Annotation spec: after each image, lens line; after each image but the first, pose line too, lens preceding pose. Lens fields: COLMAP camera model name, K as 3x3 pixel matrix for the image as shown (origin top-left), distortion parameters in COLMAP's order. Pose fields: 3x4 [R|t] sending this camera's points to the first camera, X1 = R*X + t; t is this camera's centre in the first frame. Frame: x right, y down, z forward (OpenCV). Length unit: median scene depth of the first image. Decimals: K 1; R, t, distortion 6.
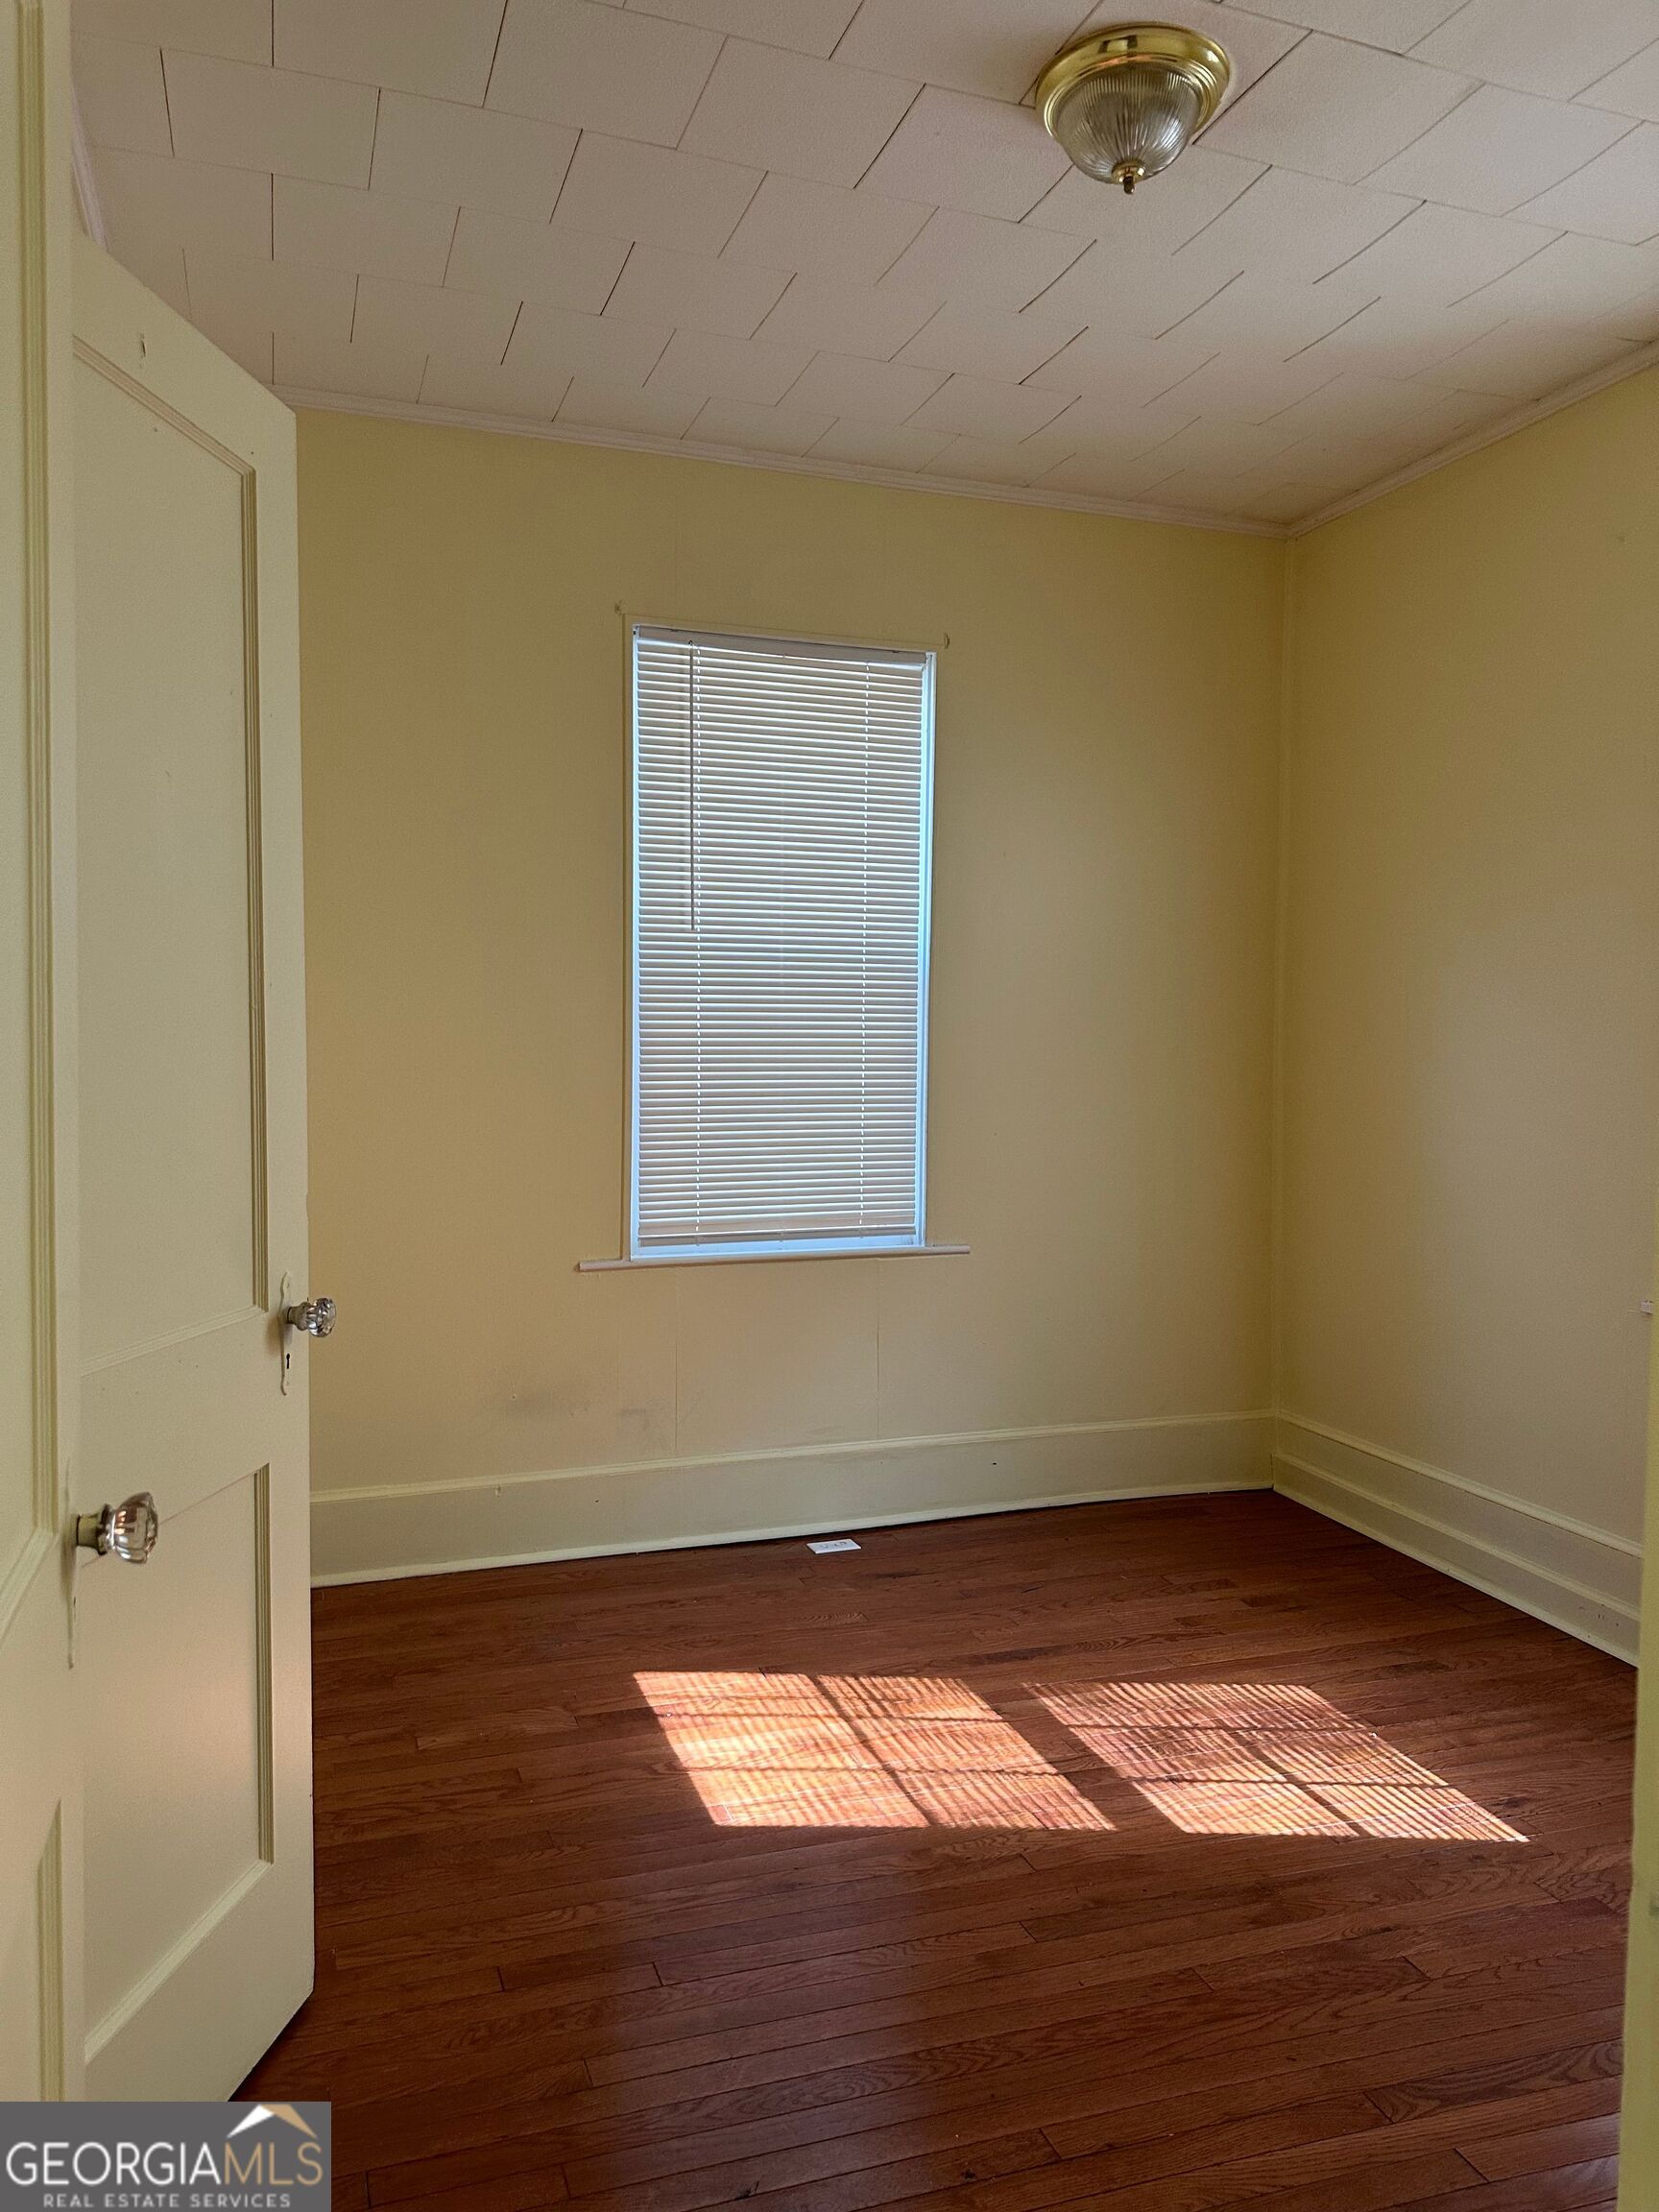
lens RADIAL K [[1562.4, 0, 836.8], [0, 1562.4, 1099.7], [0, 0, 1]] dist [0.043534, -0.053287]
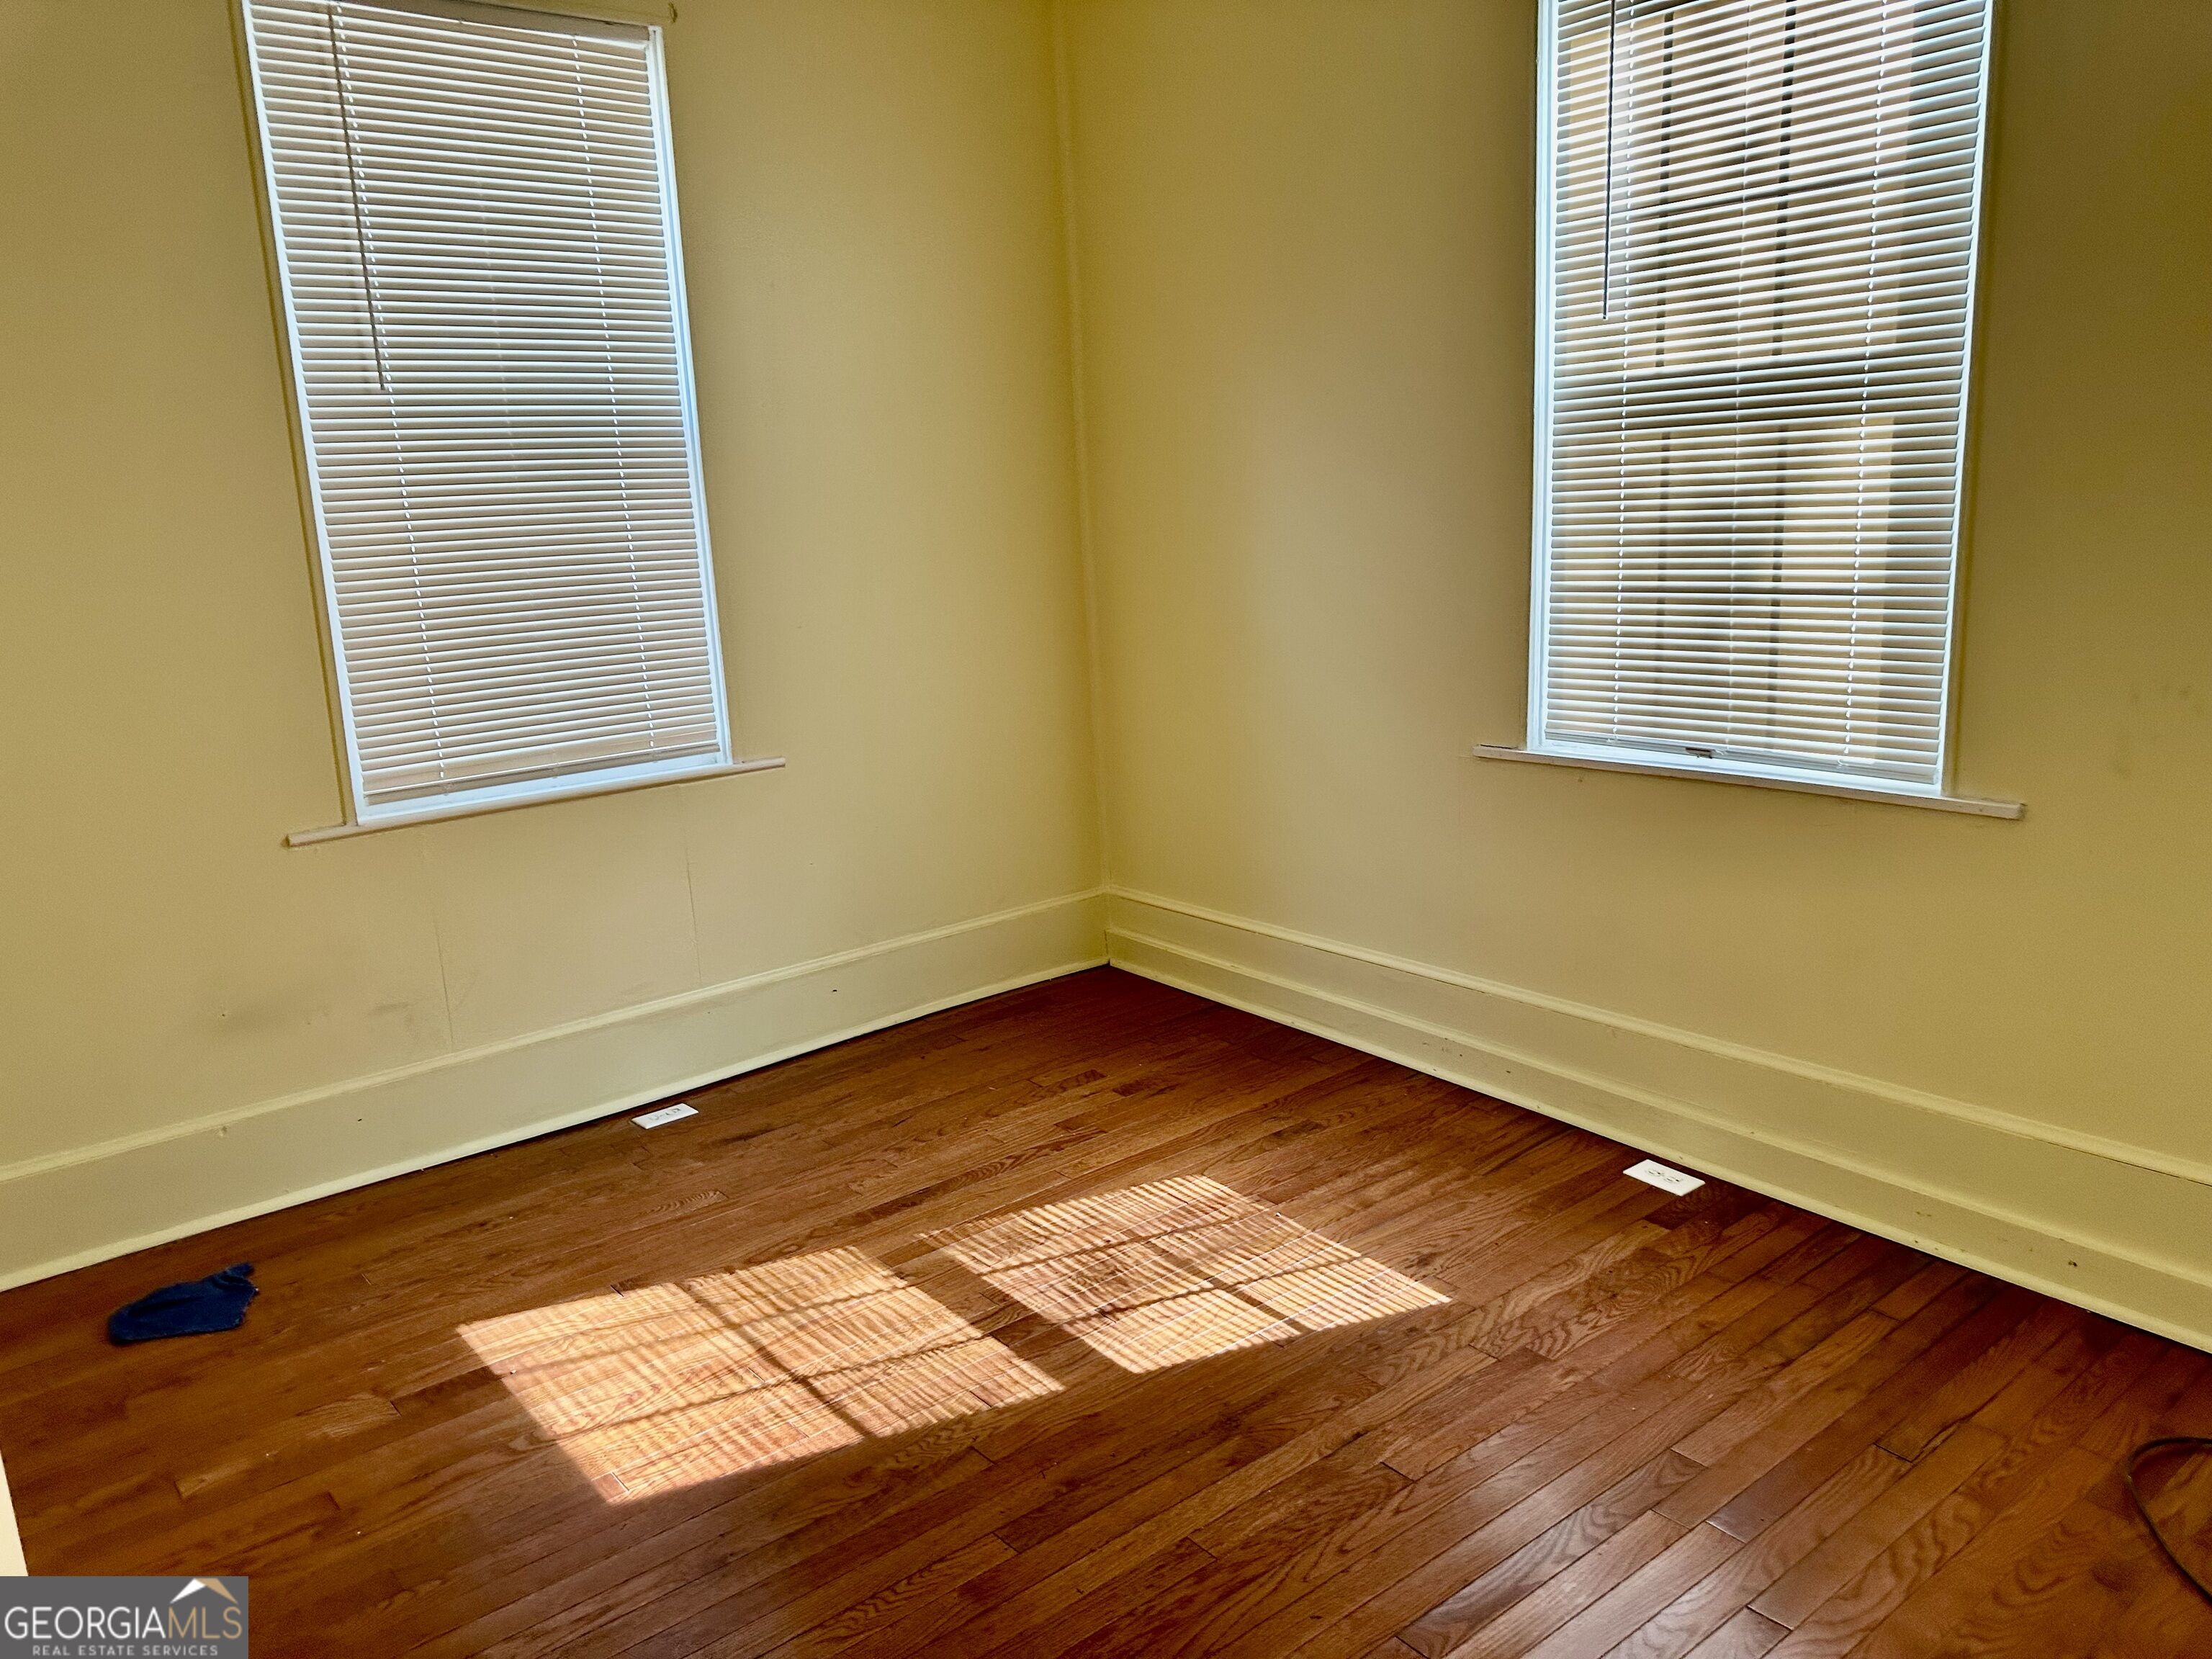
lens RADIAL K [[1562.4, 0, 1120.8], [0, 1562.4, 835.5], [0, 0, 1]] dist [0.043534, -0.053287]
pose [[0.933780, -0.125976, 0.334941, -0.049563], [0.064712, 0.980000, 0.188183, -0.021106], [-0.351949, -0.154047, 0.923256, 0.160693]]
